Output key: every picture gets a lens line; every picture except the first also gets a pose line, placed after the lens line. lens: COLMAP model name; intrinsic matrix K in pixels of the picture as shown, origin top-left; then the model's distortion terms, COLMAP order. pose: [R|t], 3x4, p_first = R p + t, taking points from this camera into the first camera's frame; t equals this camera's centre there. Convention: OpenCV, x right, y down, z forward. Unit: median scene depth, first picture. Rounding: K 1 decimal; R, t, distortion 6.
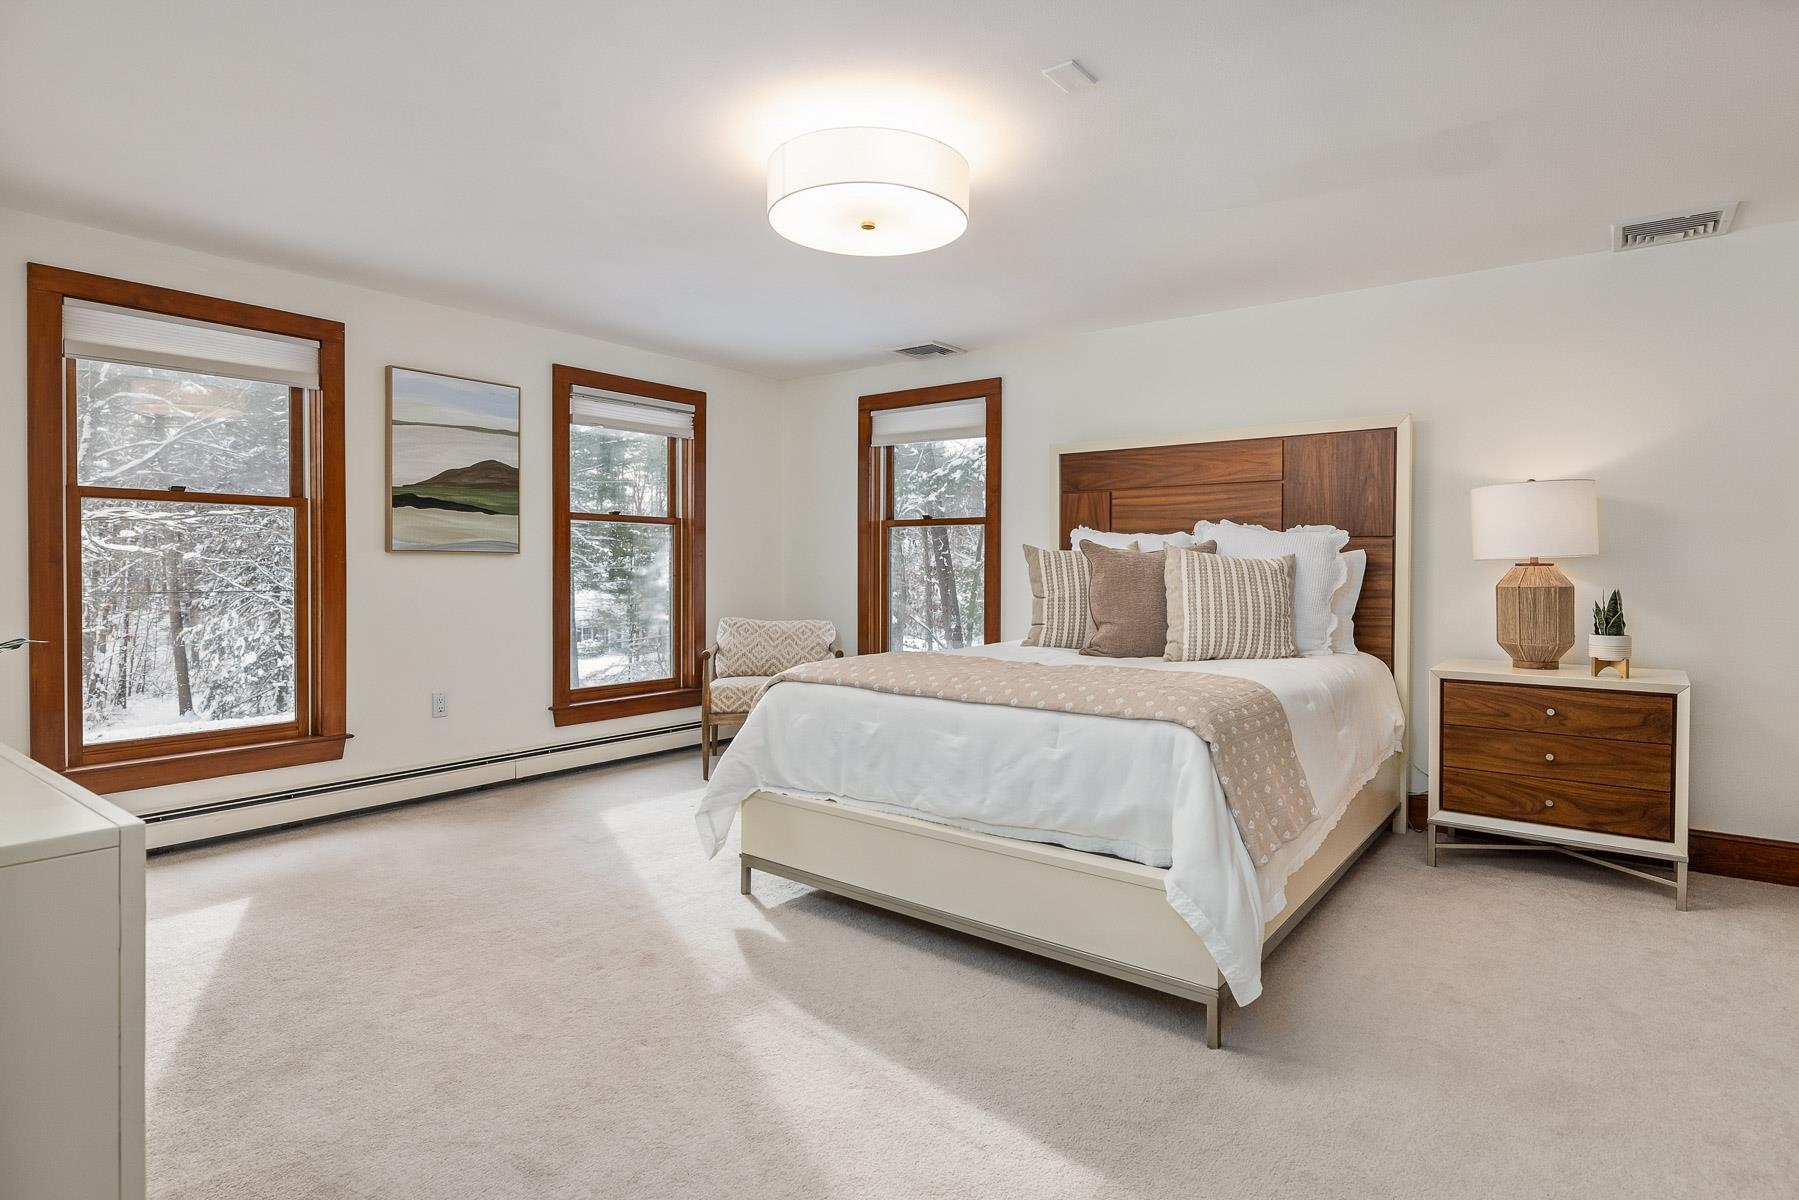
lens RADIAL K [[948.5, 0, 899.5], [0, 948.5, 589.7], [0, 0, 1]] dist [-0.011578, -0.001772]
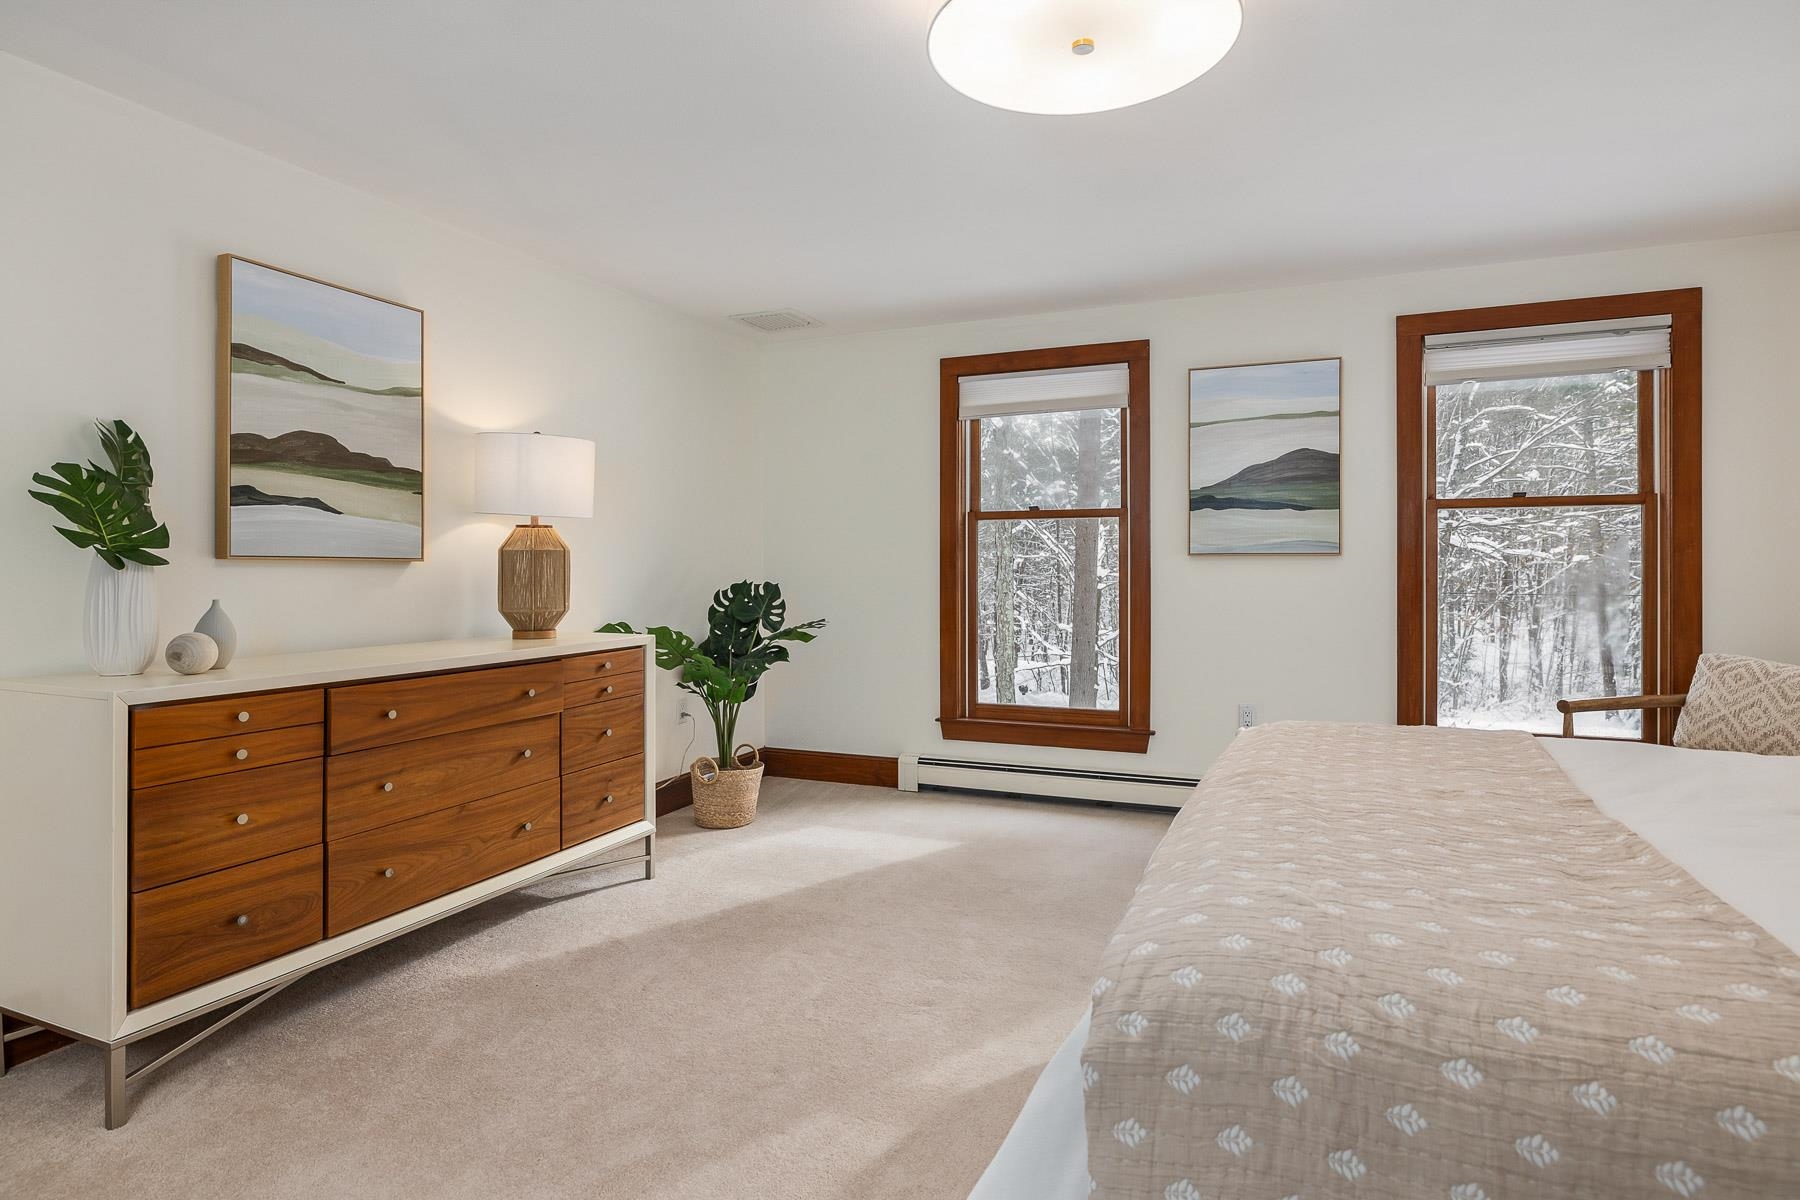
lens RADIAL K [[949.0, 0, 899.1], [0, 949.0, 585.7], [0, 0, 1]] dist [-0.011578, -0.001772]
pose [[0.237527, 0.012654, -0.971298, 0.325048], [-0.019742, 0.999772, 0.008197, -0.009839], [0.971180, 0.017228, 0.237723, 0.422505]]
